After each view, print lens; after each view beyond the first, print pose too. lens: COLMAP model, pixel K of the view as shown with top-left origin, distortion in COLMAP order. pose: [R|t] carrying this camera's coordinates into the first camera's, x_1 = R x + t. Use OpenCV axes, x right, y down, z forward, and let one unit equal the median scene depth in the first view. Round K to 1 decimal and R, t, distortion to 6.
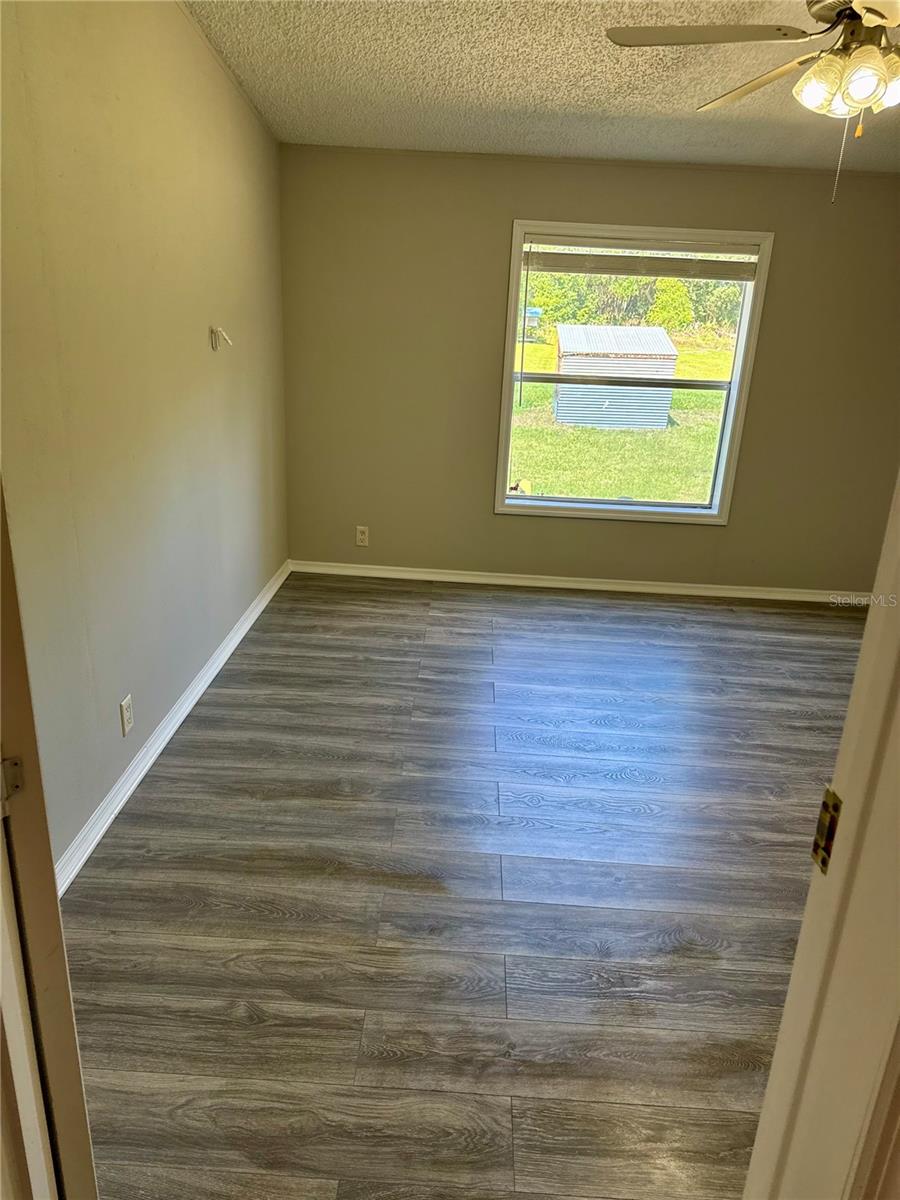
lens RADIAL K [[842.2, 0, 450.0], [0, 842.2, 600.0], [0, 0, 1]] dist [-0.004435, -0.010449]
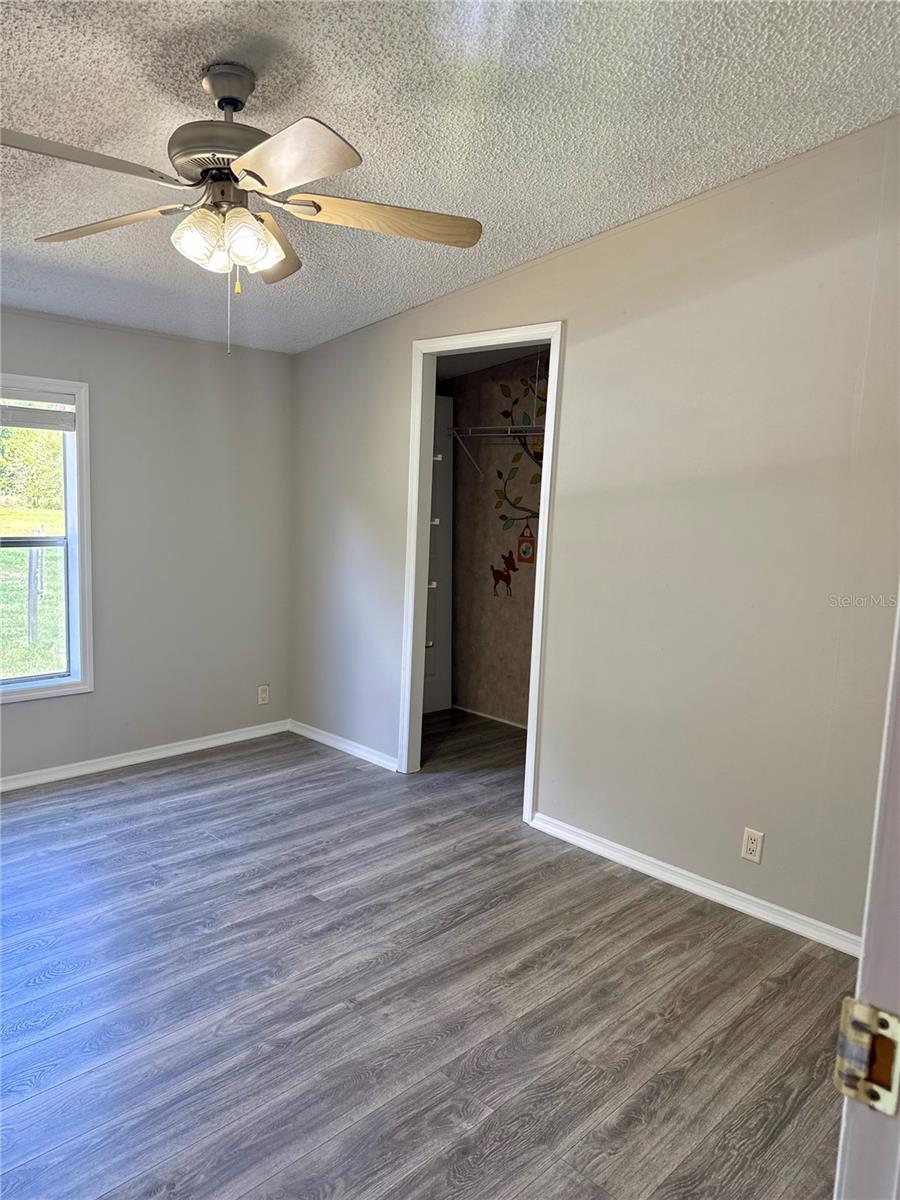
lens RADIAL K [[842.2, 0, 450.0], [0, 842.2, 600.0], [0, 0, 1]] dist [-0.004435, -0.010449]
pose [[0.672481, -0.114151, 0.731258, -0.070306], [0.237930, 0.968930, -0.067553, -0.037645], [-0.700827, 0.219416, 0.678747, 0.123104]]
